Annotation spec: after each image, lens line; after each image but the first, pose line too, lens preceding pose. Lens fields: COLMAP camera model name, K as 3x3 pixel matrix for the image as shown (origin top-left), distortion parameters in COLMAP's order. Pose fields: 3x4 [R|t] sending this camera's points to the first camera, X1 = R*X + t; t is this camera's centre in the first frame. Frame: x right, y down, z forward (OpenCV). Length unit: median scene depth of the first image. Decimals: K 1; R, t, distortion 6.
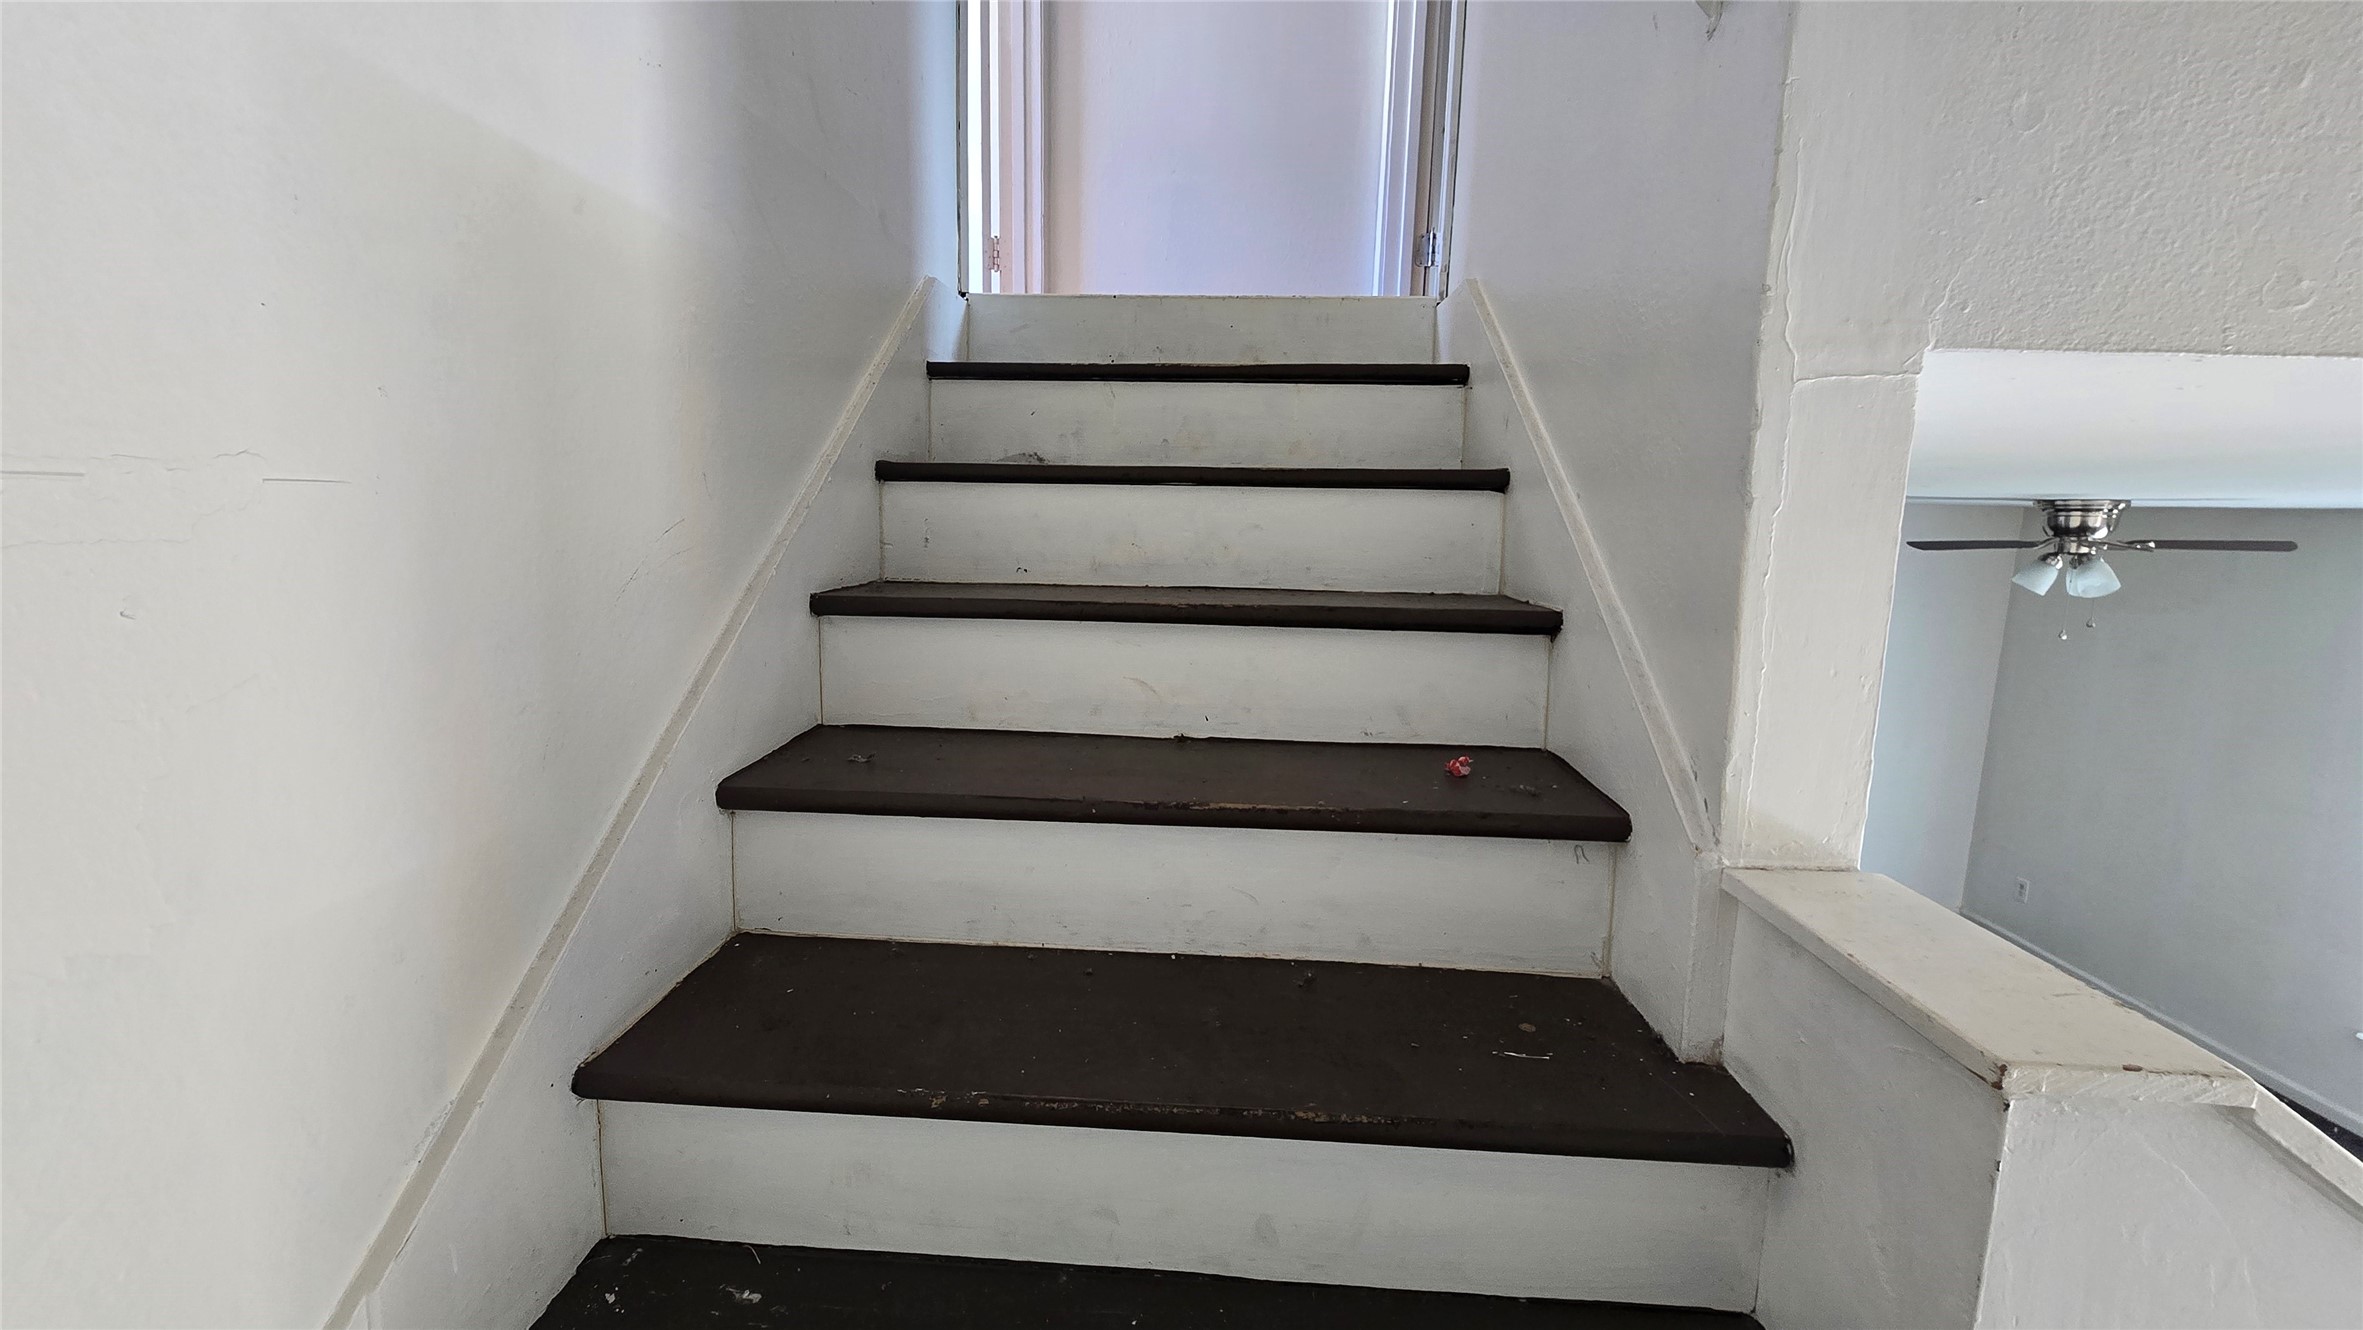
lens RADIAL K [[960.1, 0, 1166.8], [0, 960.1, 655.4], [0, 0, 1]] dist [-0.002497, -0.000152]
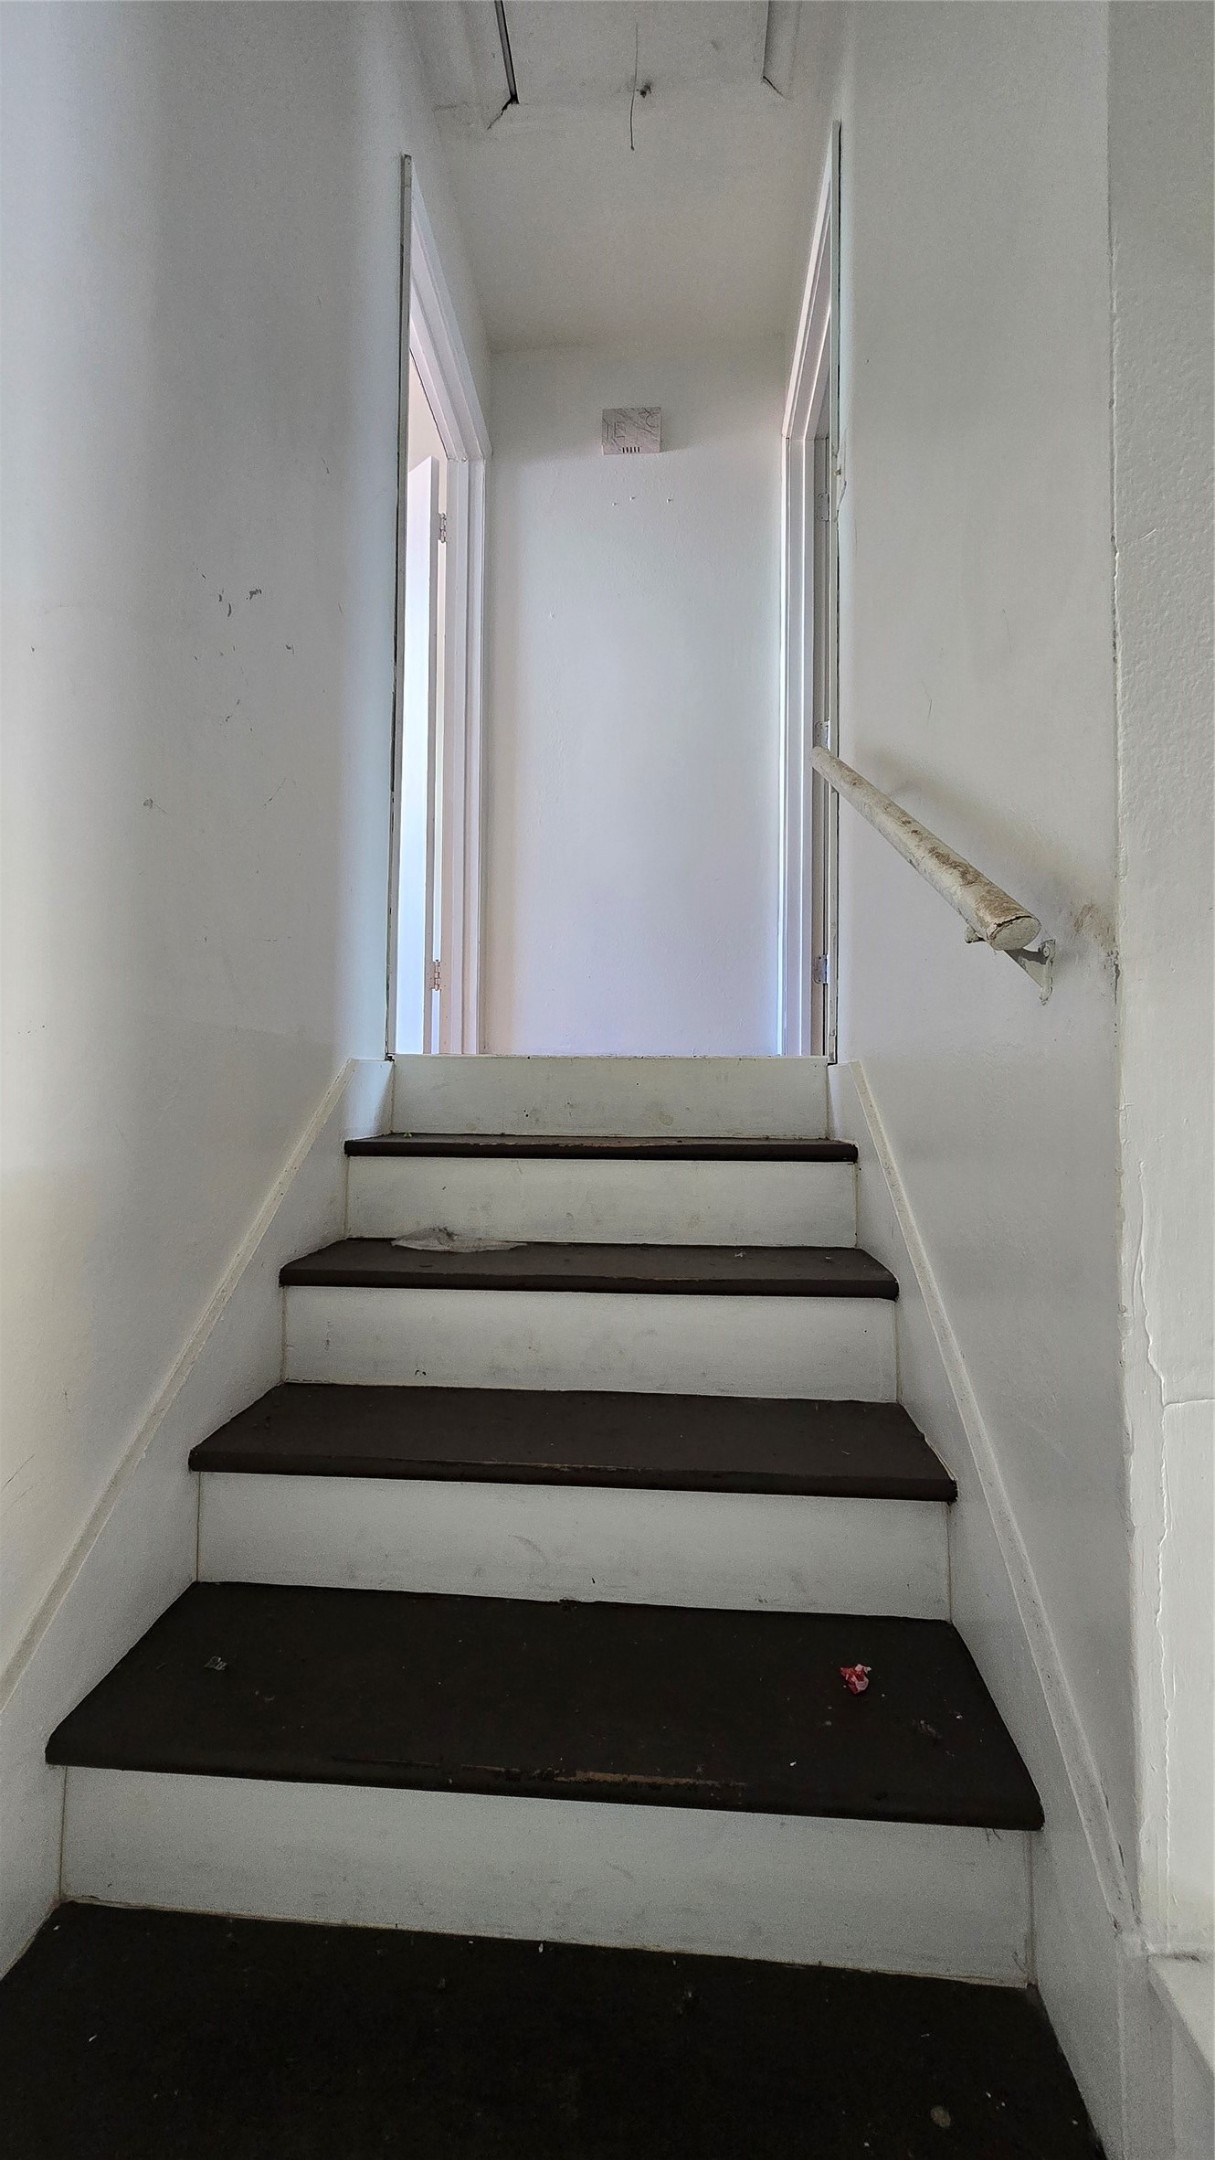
lens RADIAL K [[872.2, 0, 613.5], [0, 872.2, 1065.8], [0, 0, 1]] dist [-0.002835, -0.000579]
pose [[0.999869, -0.012256, -0.010549, 0.081860], [0.010196, 0.984154, -0.177025, -0.305505], [0.012552, 0.176894, 0.984150, 0.058225]]
